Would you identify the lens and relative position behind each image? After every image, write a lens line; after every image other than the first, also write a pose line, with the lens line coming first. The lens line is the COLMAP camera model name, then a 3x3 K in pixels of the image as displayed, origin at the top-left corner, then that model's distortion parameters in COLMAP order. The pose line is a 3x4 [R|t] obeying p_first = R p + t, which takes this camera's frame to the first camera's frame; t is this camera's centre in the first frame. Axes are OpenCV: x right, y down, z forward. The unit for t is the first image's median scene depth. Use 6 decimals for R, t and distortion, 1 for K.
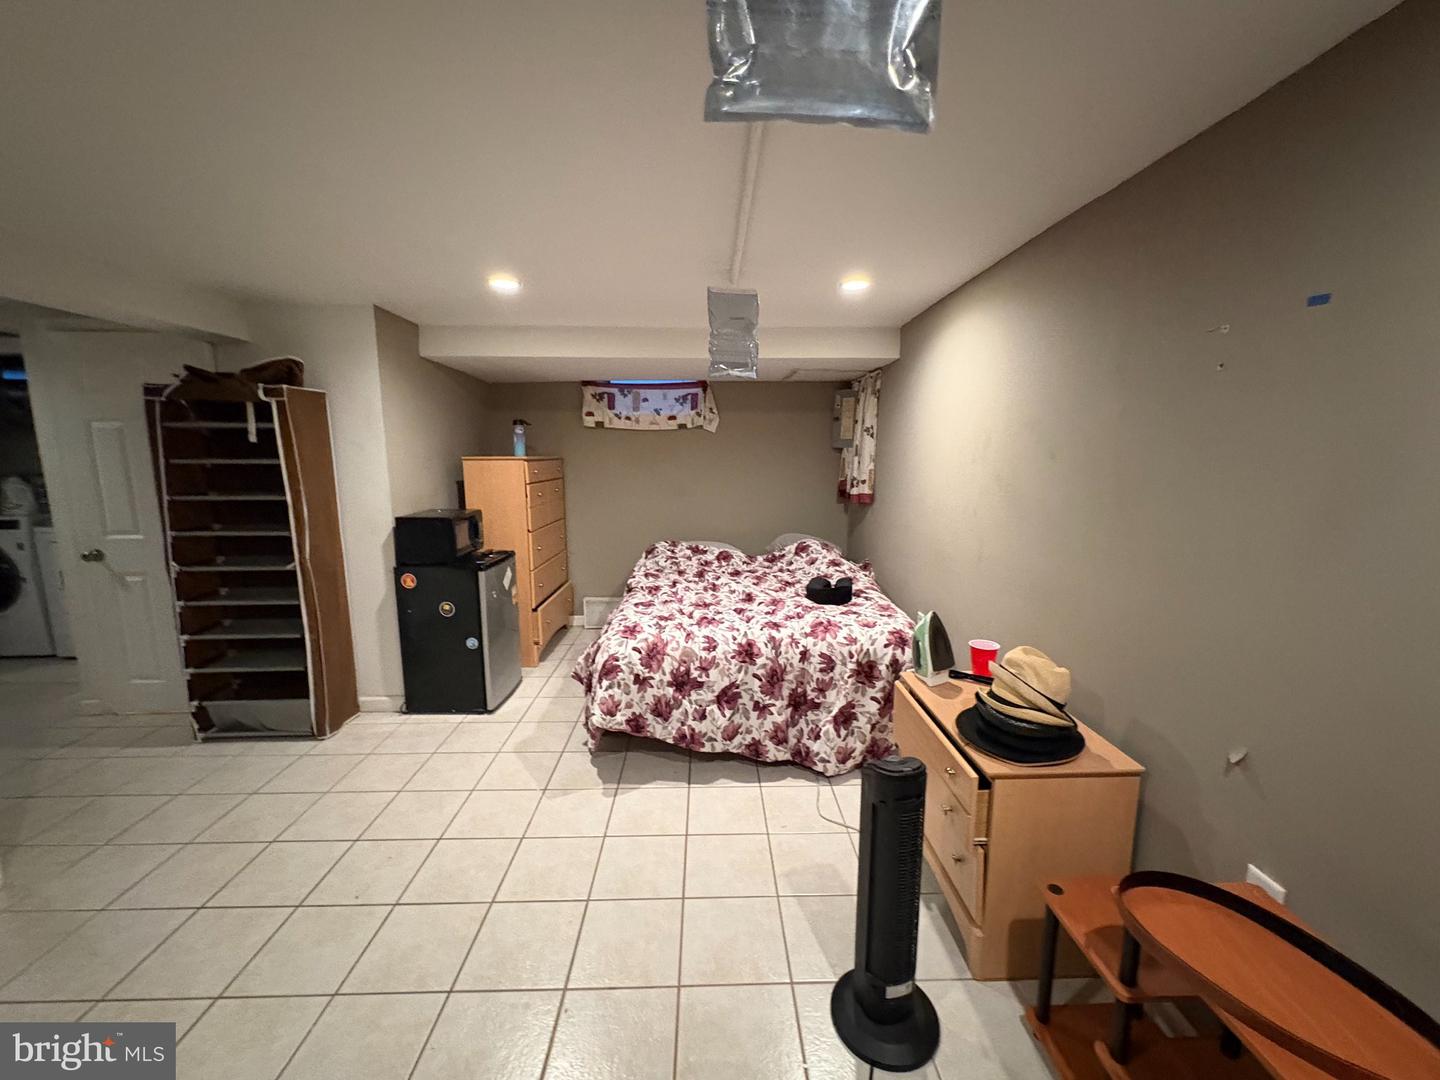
lens RADIAL K [[574.4, 0, 718.8], [0, 574.4, 538.6], [0, 0, 1]] dist [0.001480, 0.000159]
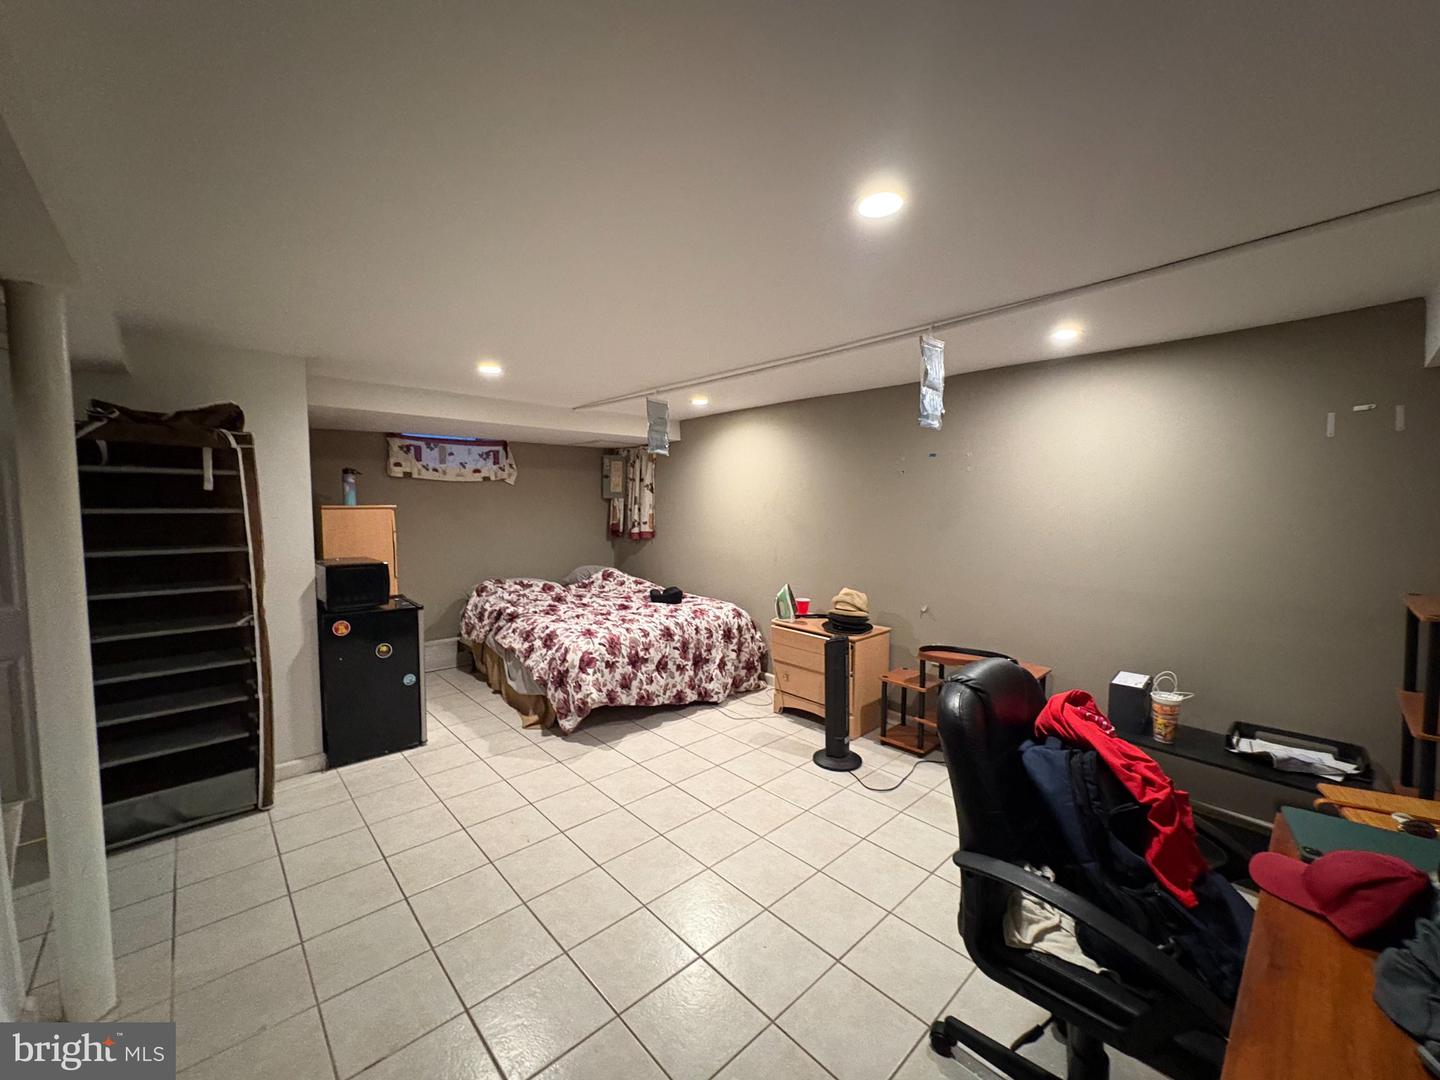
lens RADIAL K [[574.4, 0, 720.9], [0, 574.4, 537.8], [0, 0, 1]] dist [0.001480, 0.000159]
pose [[0.746175, -0.039835, 0.664557, -0.835289], [0.097374, 0.994004, -0.049750, 0.036711], [-0.658591, 0.101832, 0.745579, -0.236212]]
